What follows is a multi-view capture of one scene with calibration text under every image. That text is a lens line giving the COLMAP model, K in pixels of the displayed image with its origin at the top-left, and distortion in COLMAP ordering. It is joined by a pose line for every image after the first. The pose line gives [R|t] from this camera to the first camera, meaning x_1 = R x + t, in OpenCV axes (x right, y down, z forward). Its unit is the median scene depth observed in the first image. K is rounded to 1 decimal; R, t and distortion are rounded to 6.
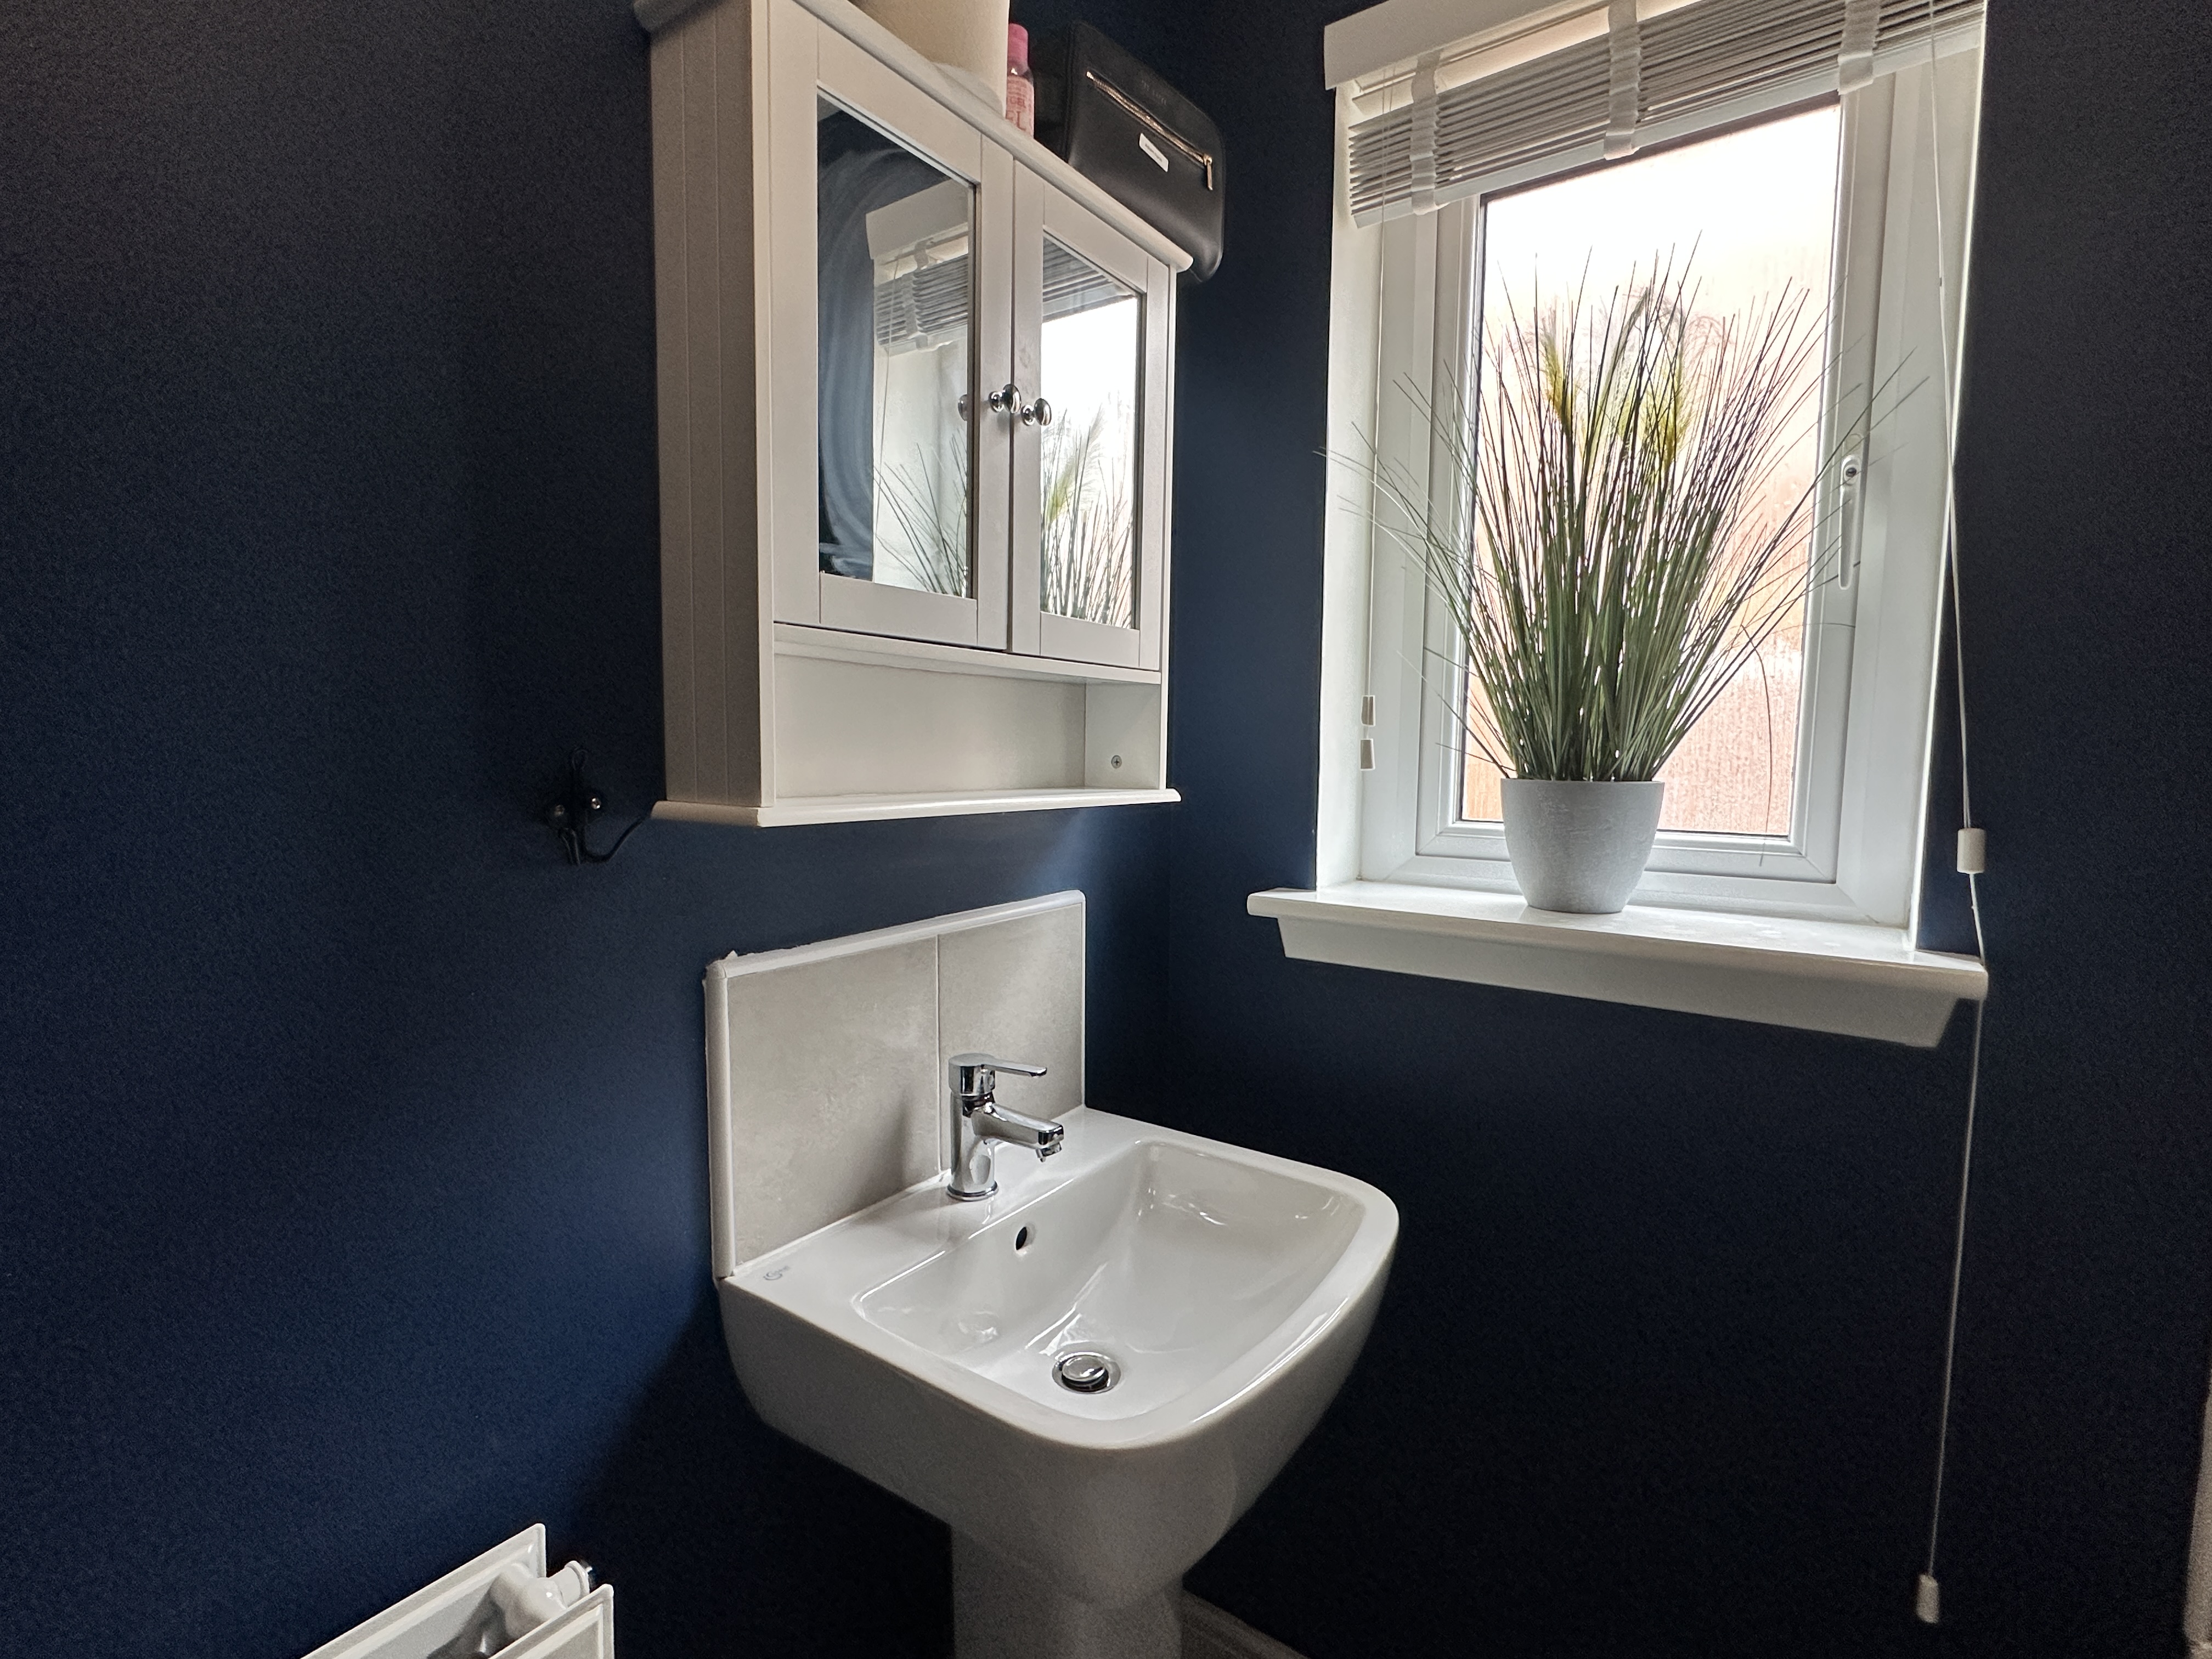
lens RADIAL K [[1058.2, 0, 1107.8], [0, 1058.2, 844.3], [0, 0, 1]] dist [0.005199, 0.001274]
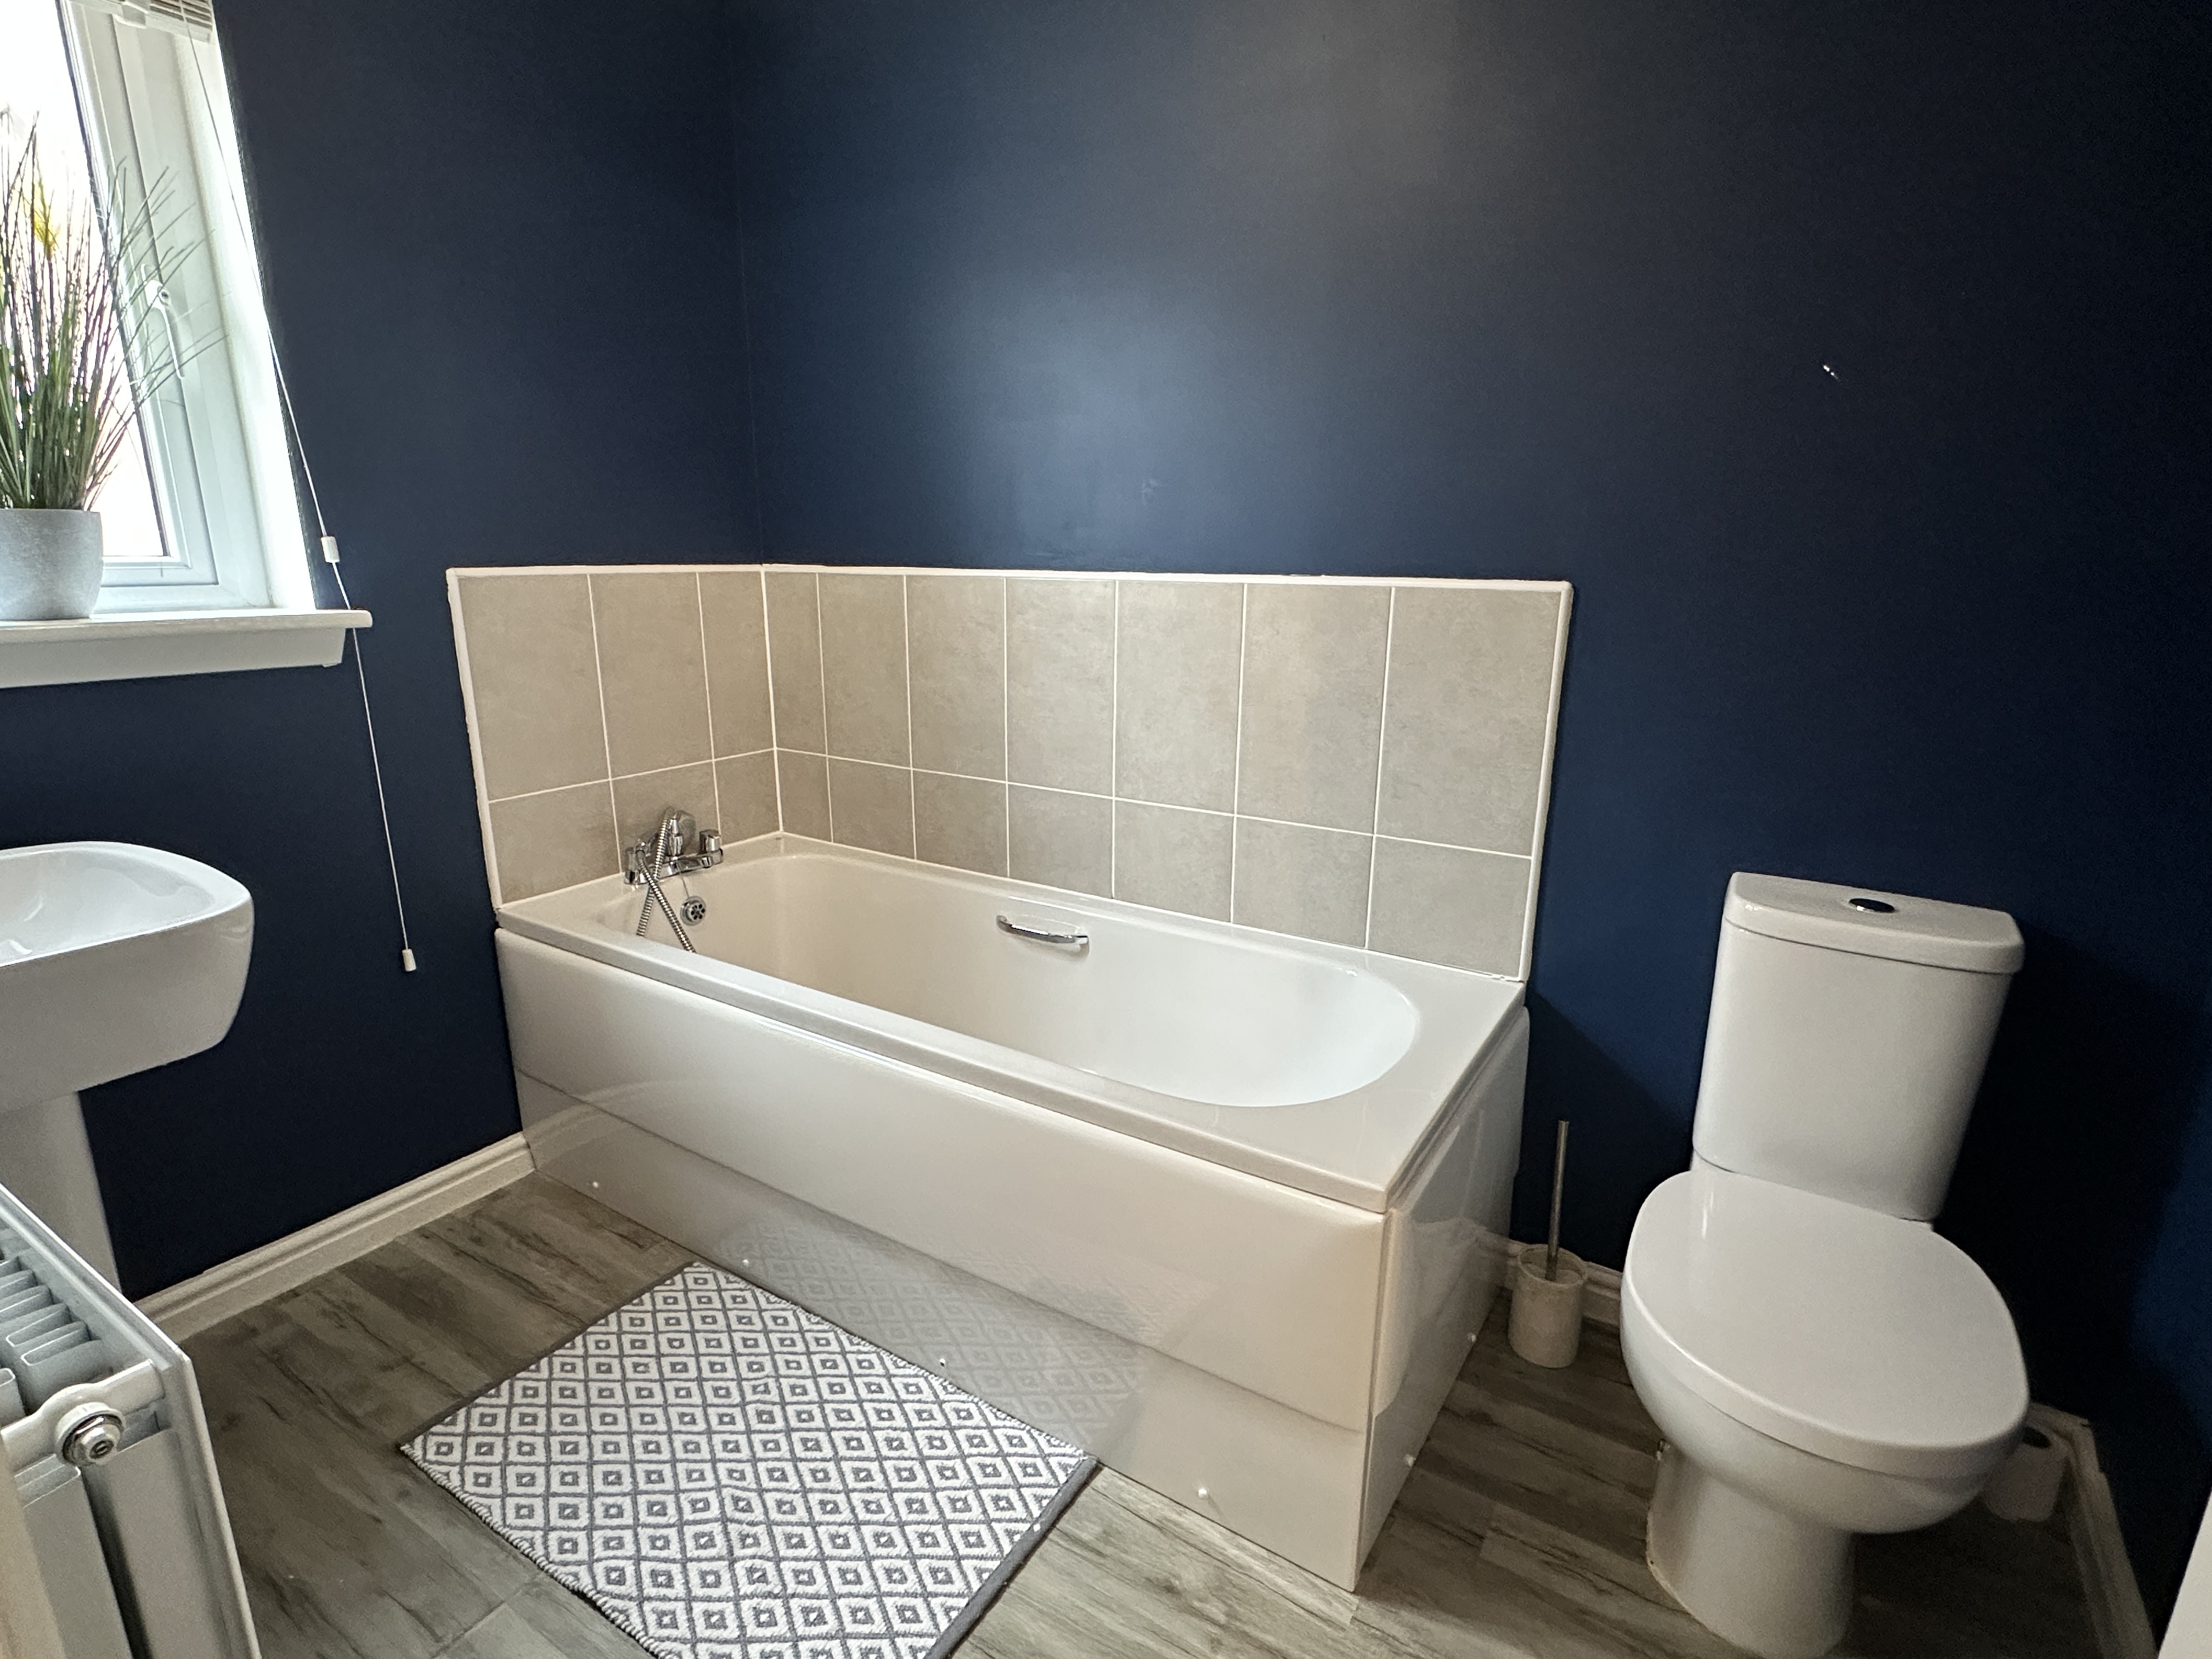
lens RADIAL K [[1098.4, 0, 1086.1], [0, 1098.4, 839.7], [0, 0, 1]] dist [-0.003017, 0.001493]
pose [[-0.035468, -0.267590, 0.962880, -0.953134], [0.090785, 0.958640, 0.269756, 0.077431], [-0.995239, 0.096983, -0.009708, -0.170269]]
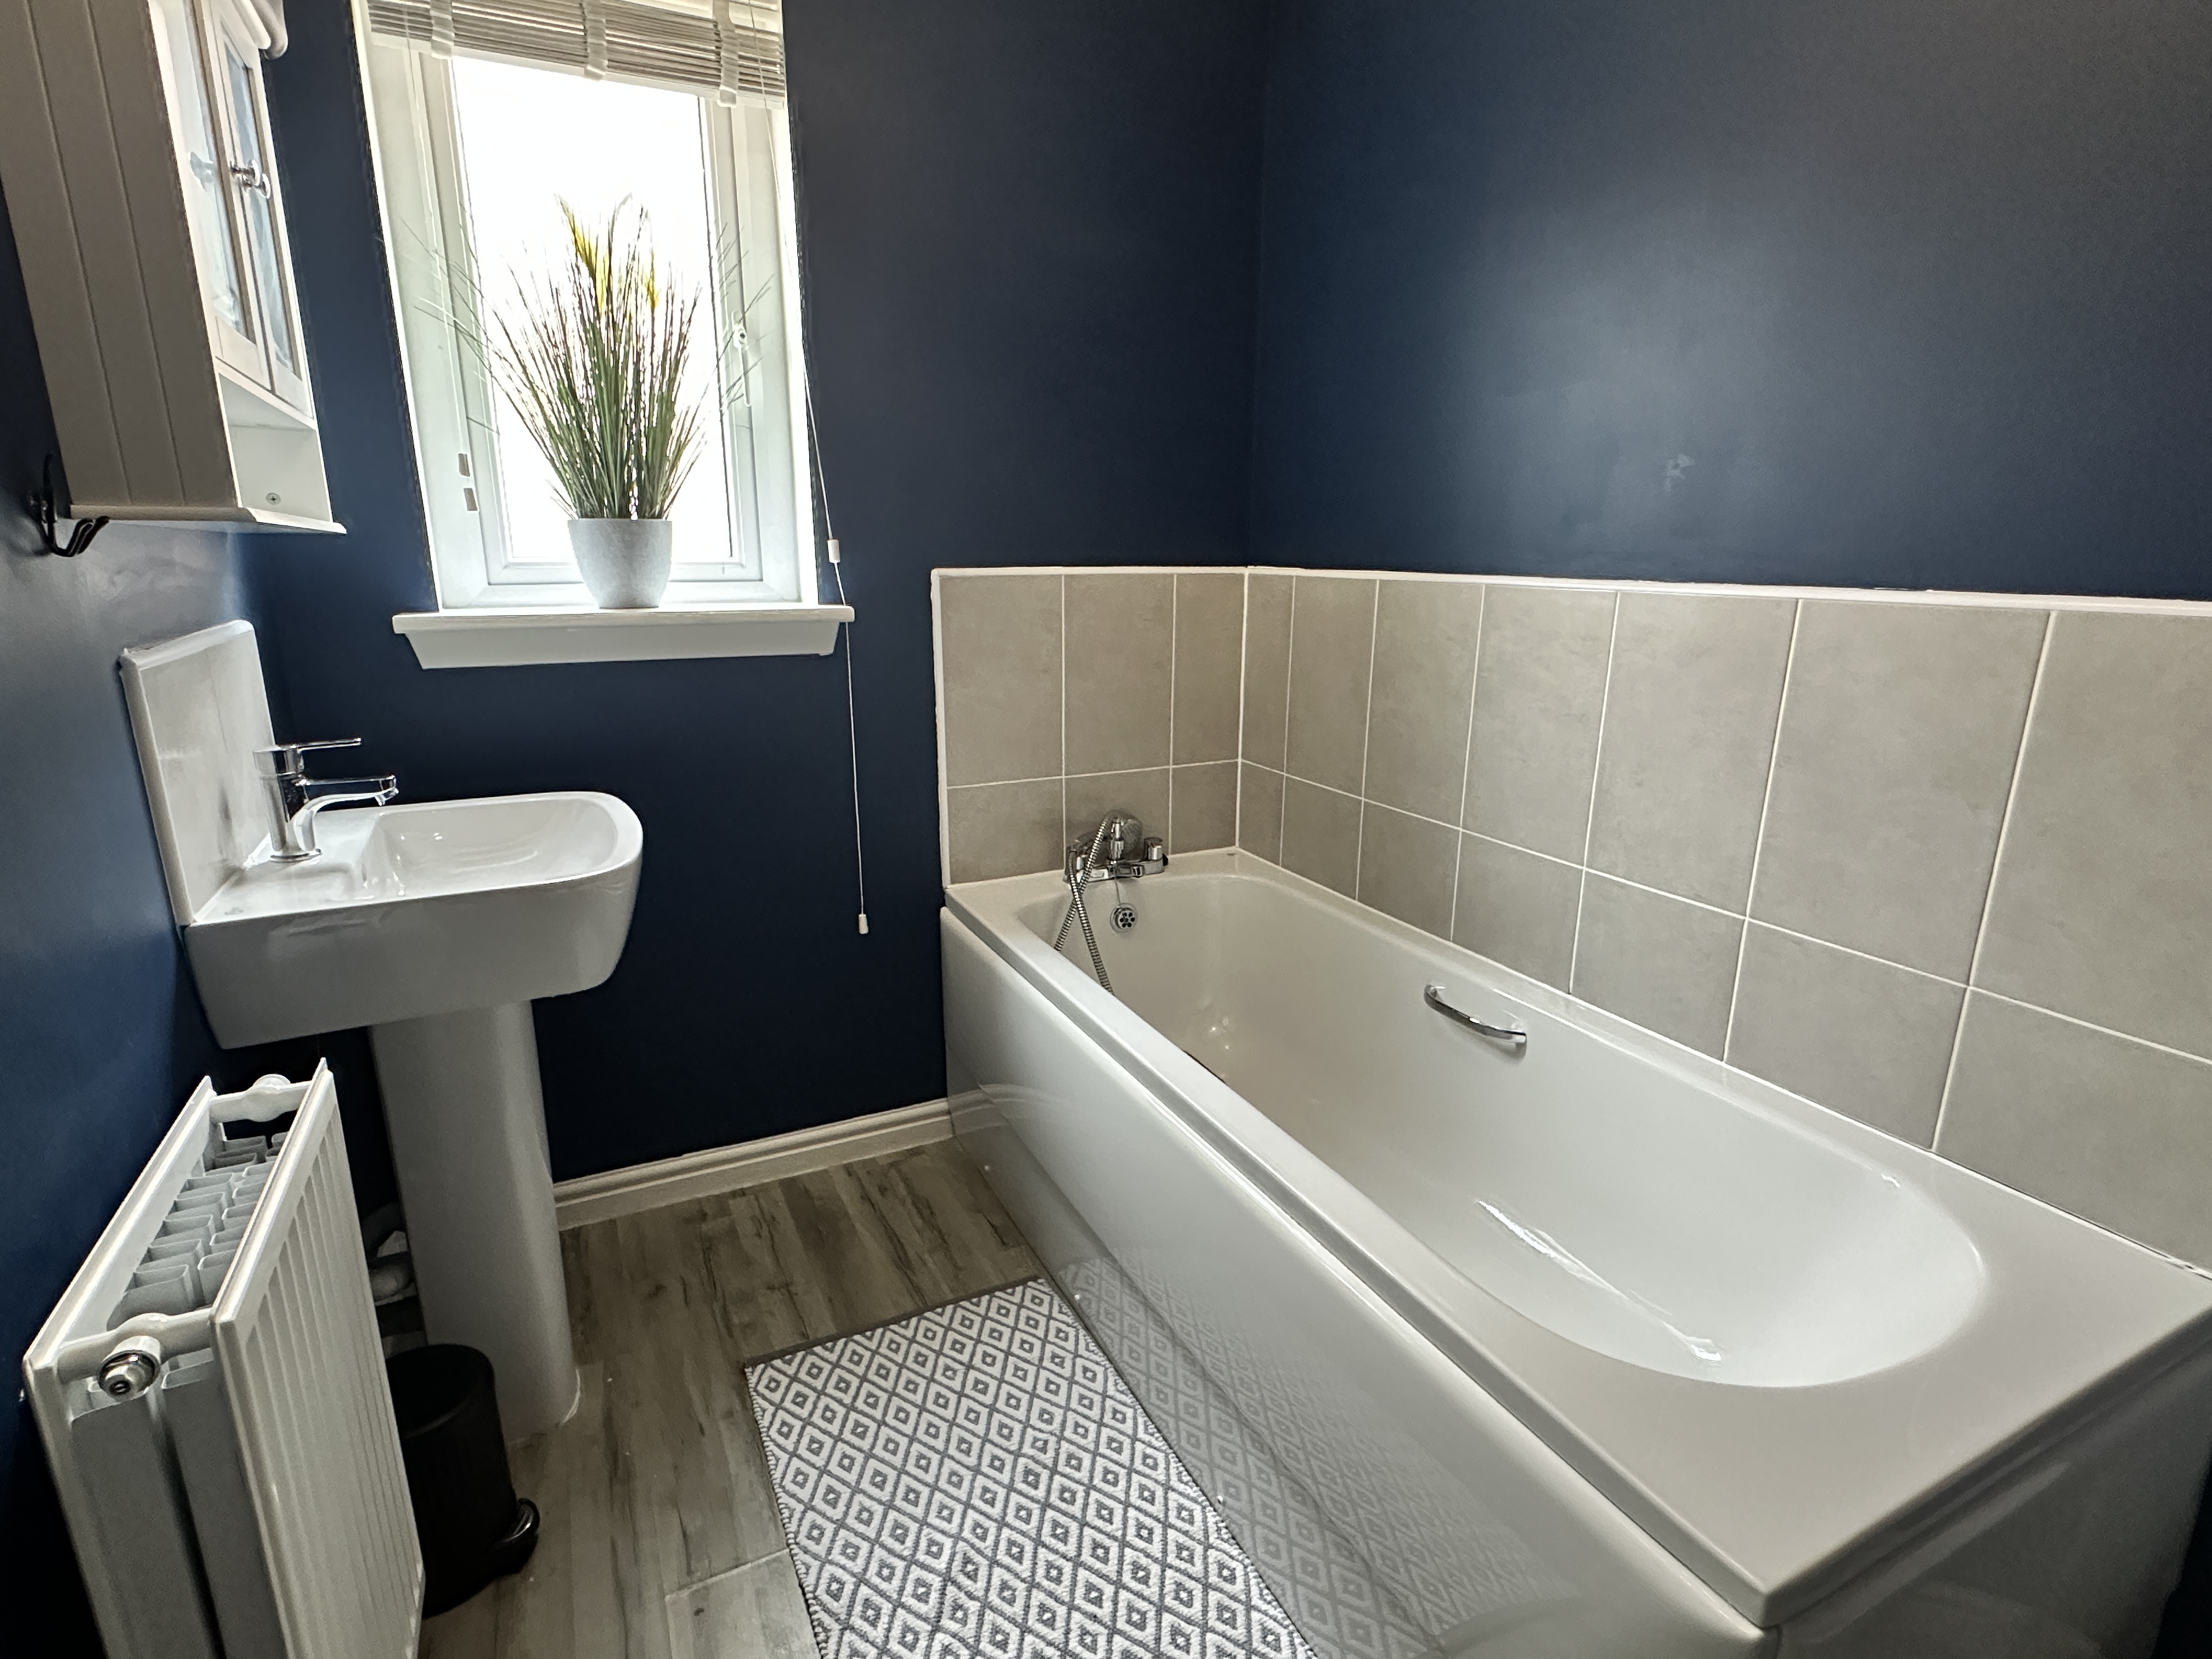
lens RADIAL K [[1098.4, 0, 1094.4], [0, 1098.4, 837.3], [0, 0, 1]] dist [-0.003017, 0.001493]
pose [[0.483752, -0.234691, 0.843151, -0.682137], [0.087008, 0.971499, 0.220496, 0.098069], [-0.870869, -0.033304, 0.490385, -0.382797]]
